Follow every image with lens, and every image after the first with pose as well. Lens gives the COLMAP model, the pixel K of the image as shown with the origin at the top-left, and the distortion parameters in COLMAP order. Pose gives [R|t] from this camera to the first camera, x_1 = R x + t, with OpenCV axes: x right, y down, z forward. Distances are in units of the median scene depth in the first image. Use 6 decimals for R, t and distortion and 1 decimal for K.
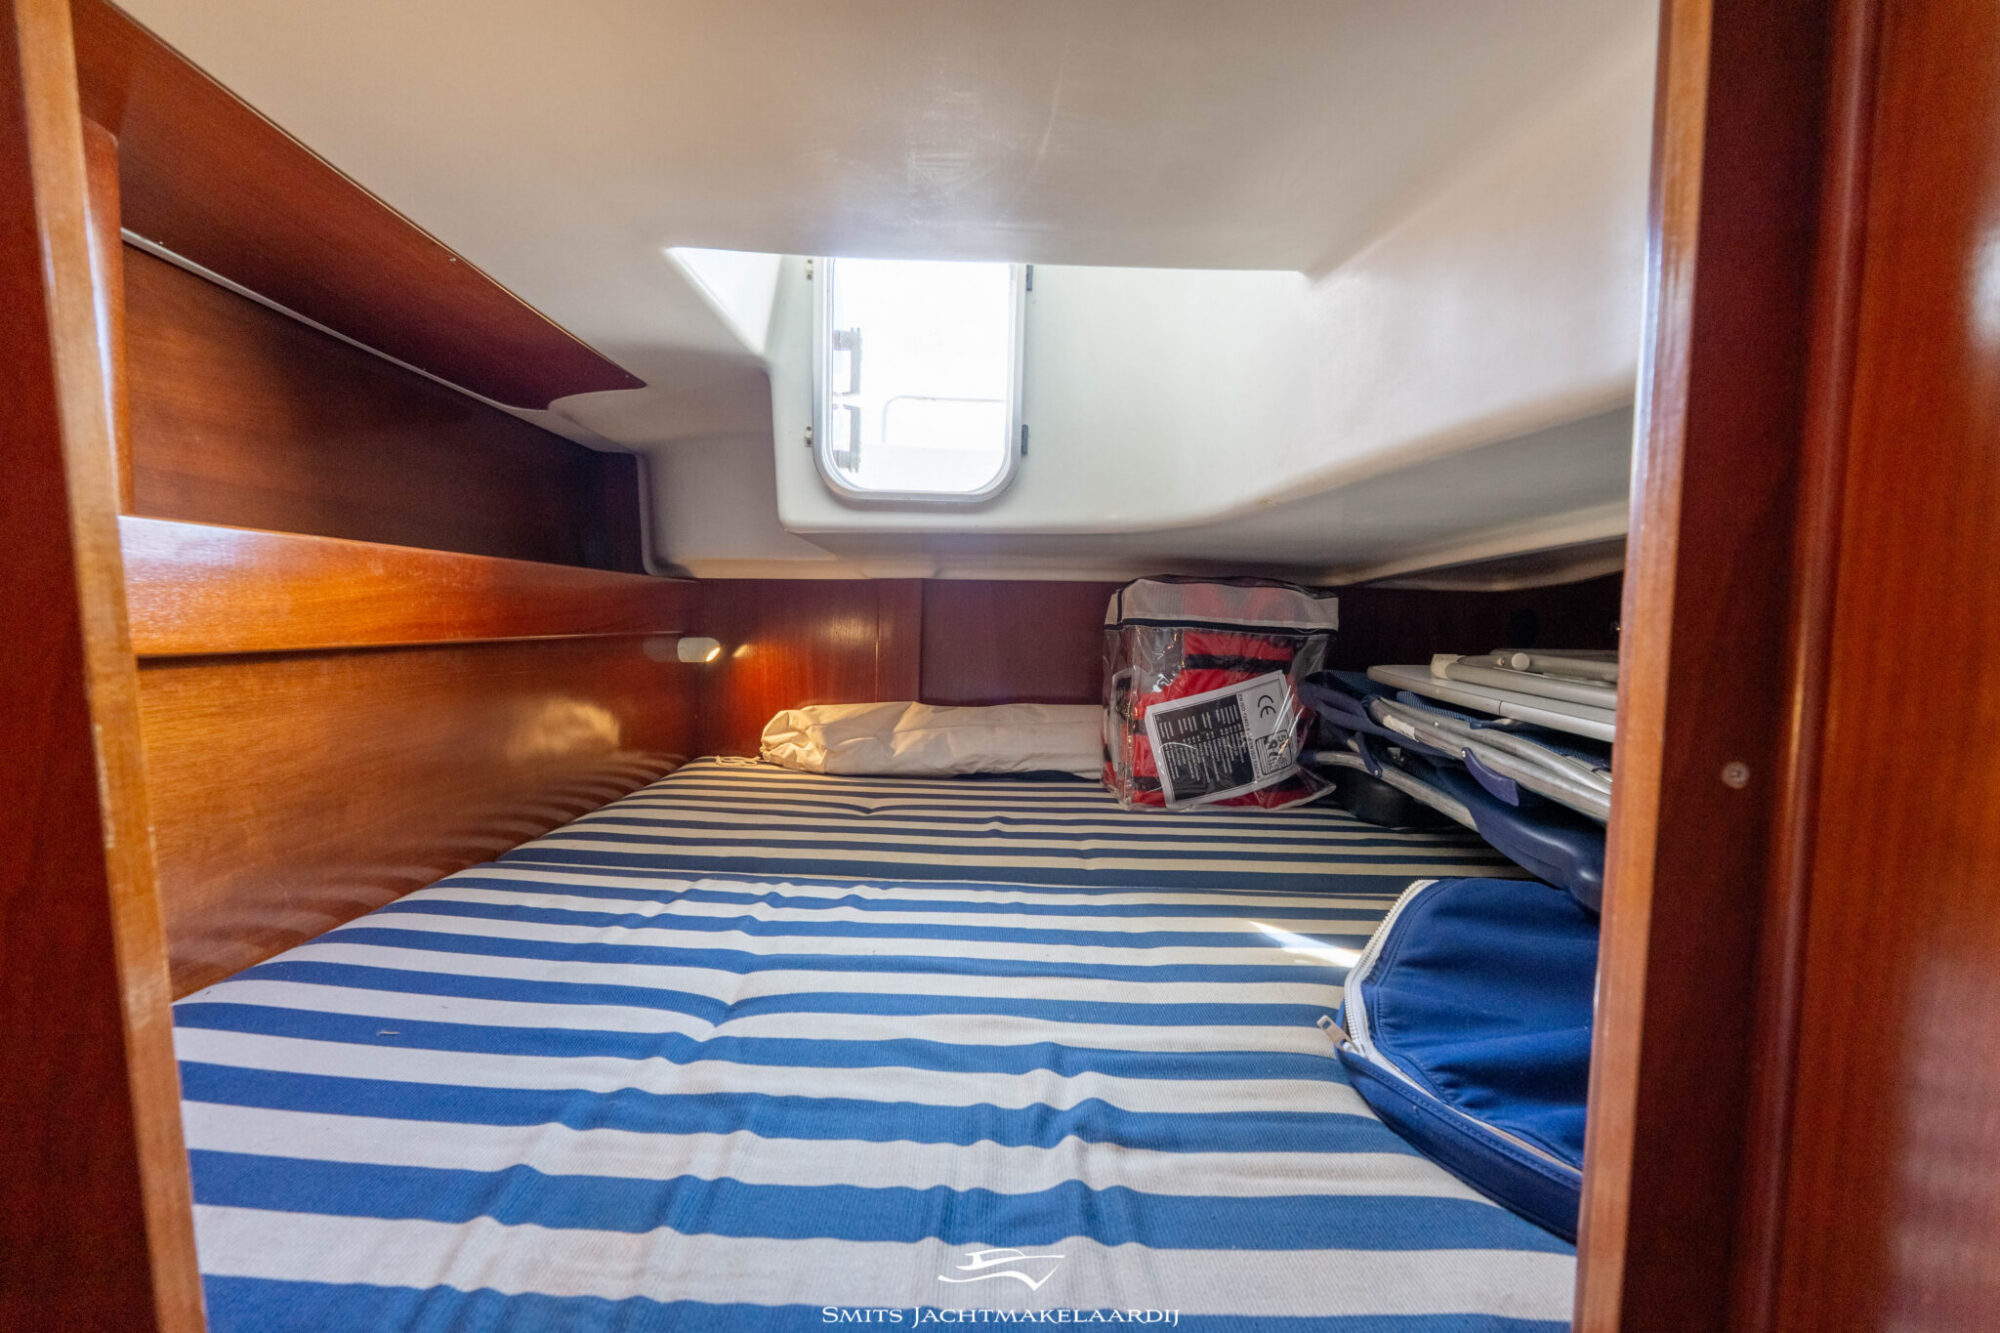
lens RADIAL K [[838.9, 0, 994.7], [0, 838.9, 665.2], [0, 0, 1]] dist [-0.004440, -0.000890]
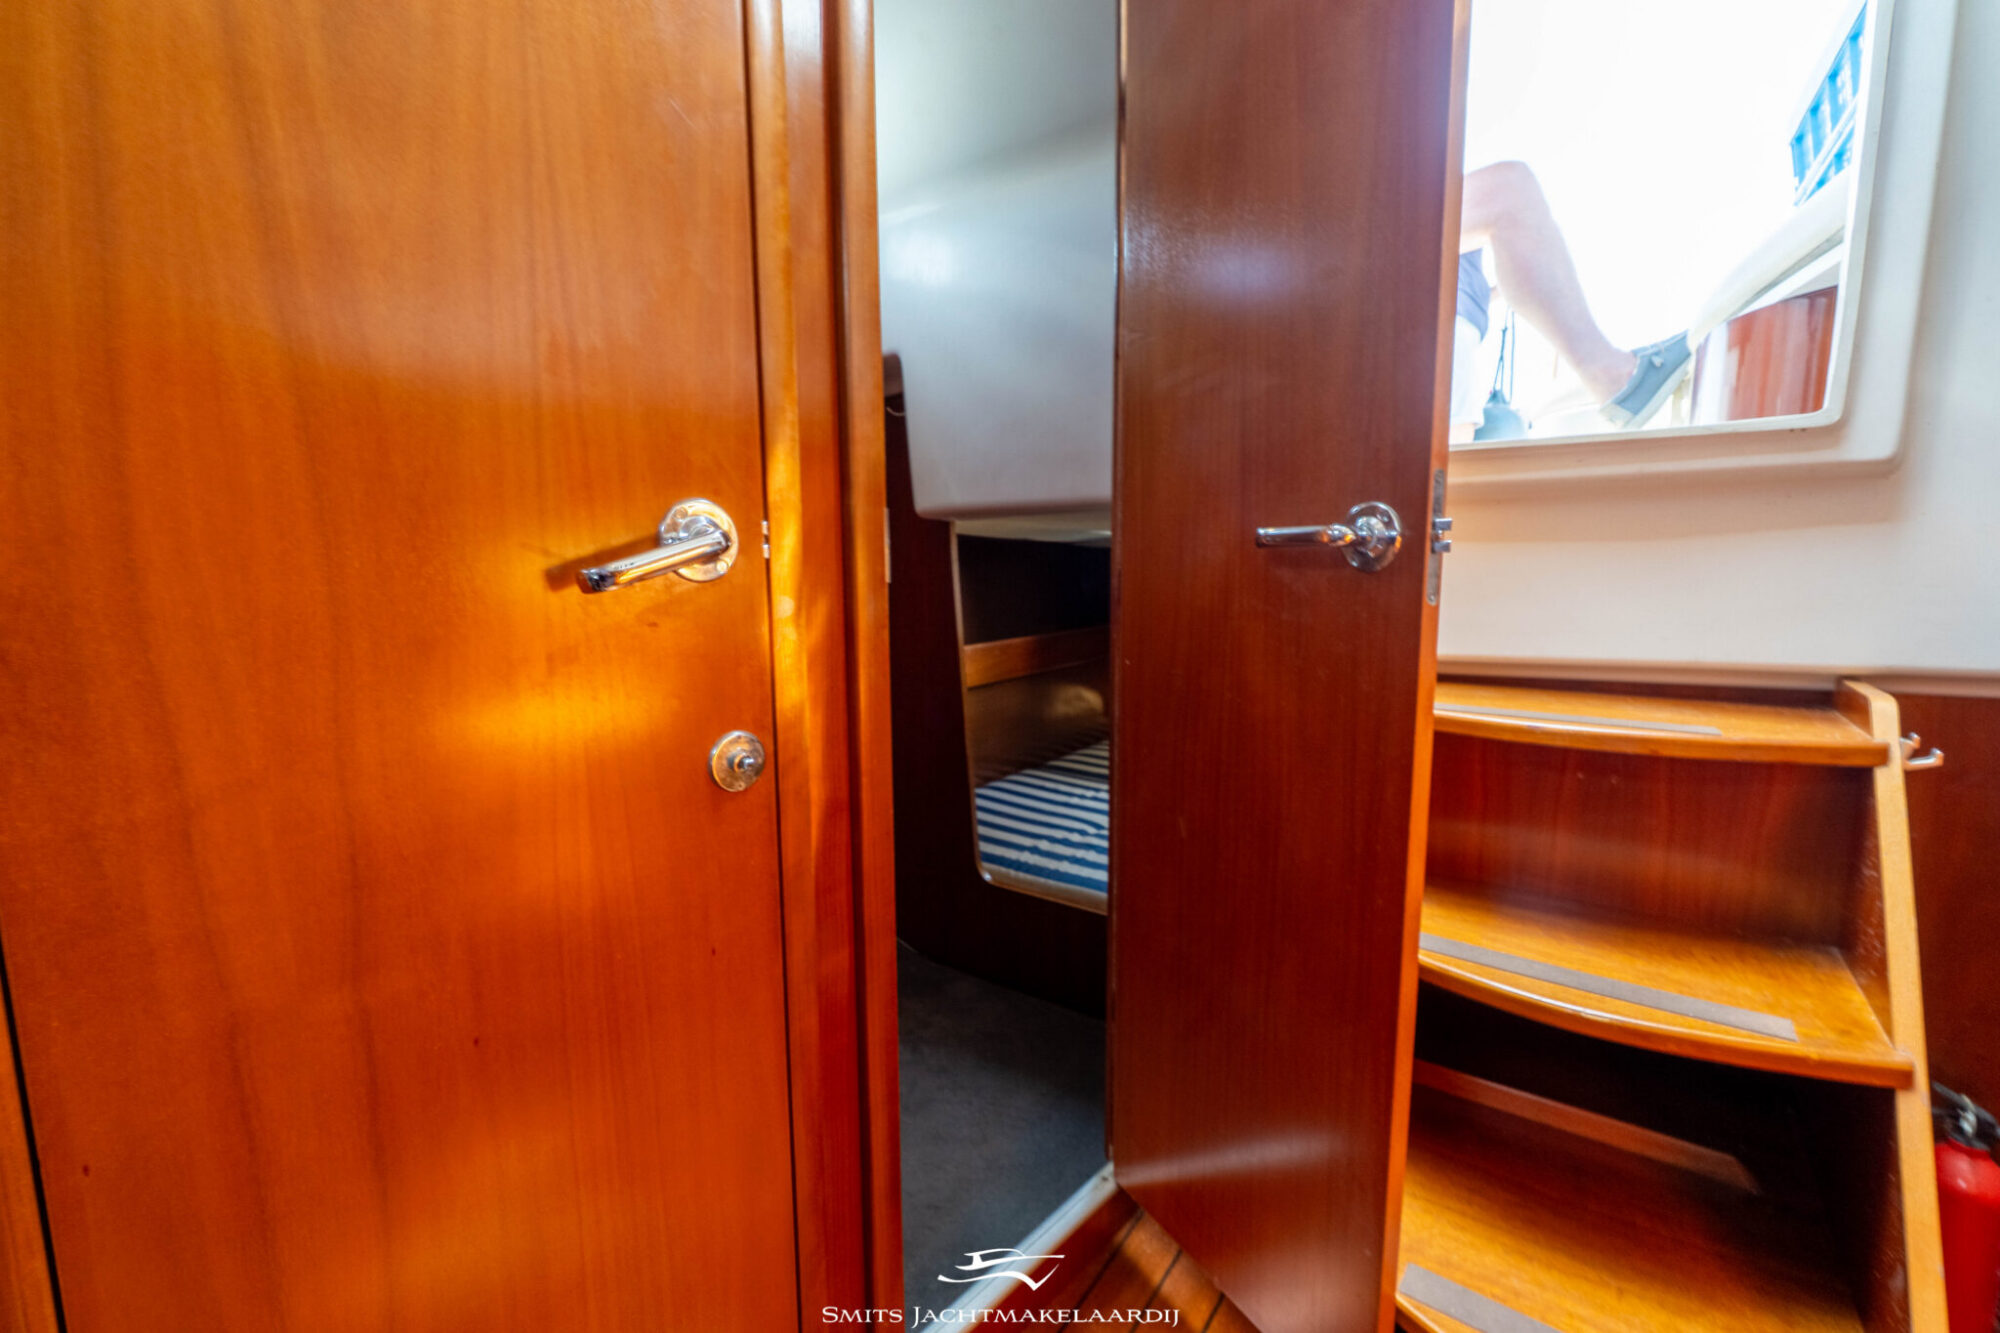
lens RADIAL K [[838.9, 0, 1003.7], [0, 838.9, 665.4], [0, 0, 1]] dist [-0.004440, -0.000890]
pose [[0.825656, 0.041873, -0.562618, 0.561681], [-0.003477, 0.997601, 0.069143, -0.189580], [0.564163, -0.055132, 0.823821, -0.859575]]
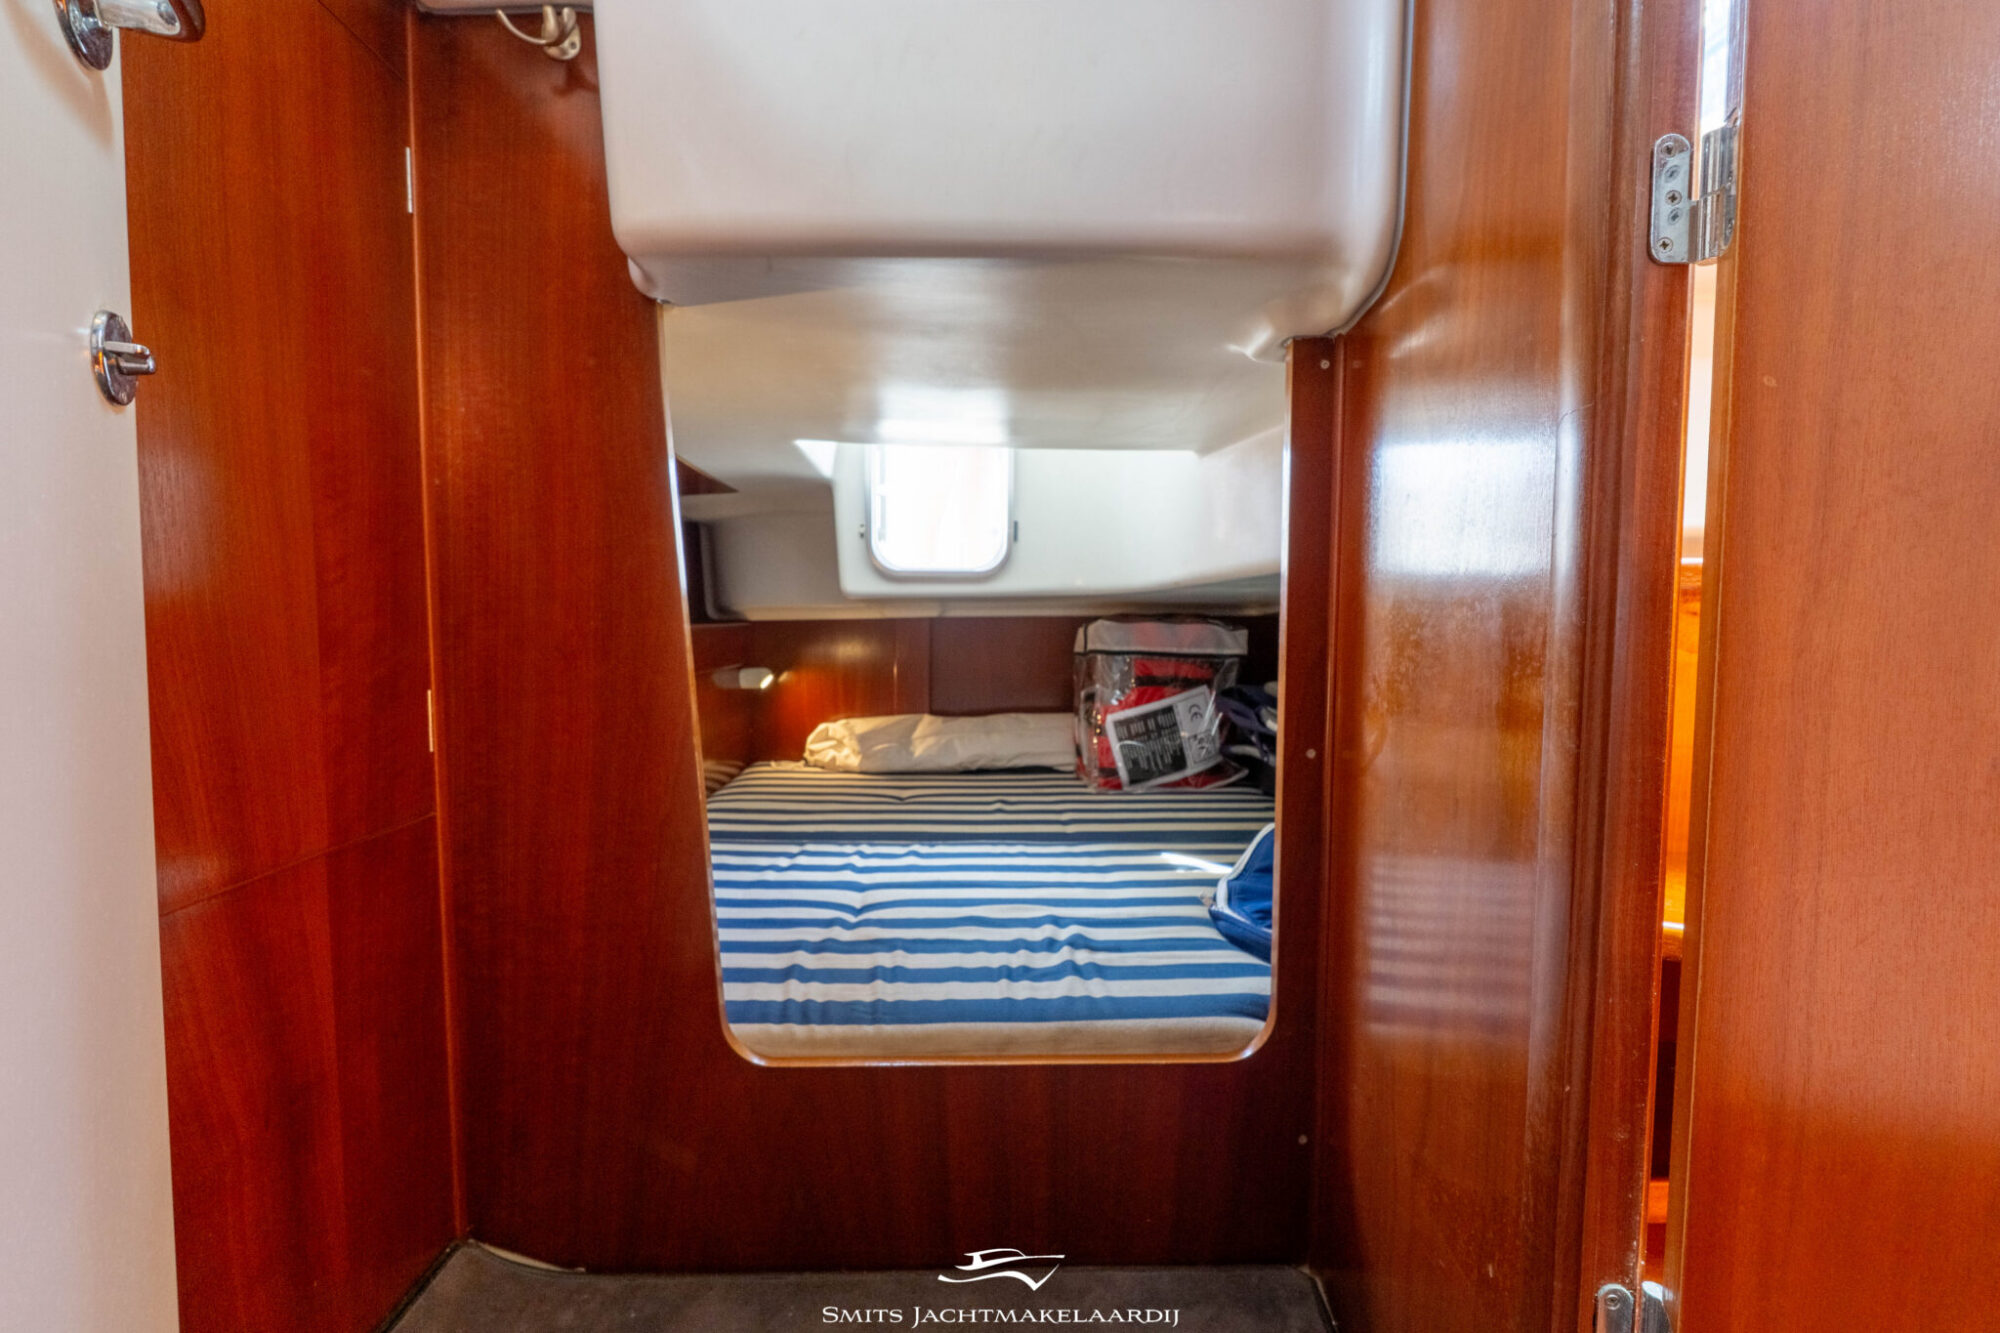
lens RADIAL K [[838.9, 0, 1000.6], [0, 838.9, 669.4], [0, 0, 1]] dist [-0.004440, -0.000890]
pose [[0.998721, -0.023532, 0.044755, -0.058360], [0.023274, 0.999710, 0.006260, -0.045112], [-0.044889, -0.005211, 0.998978, -0.412842]]
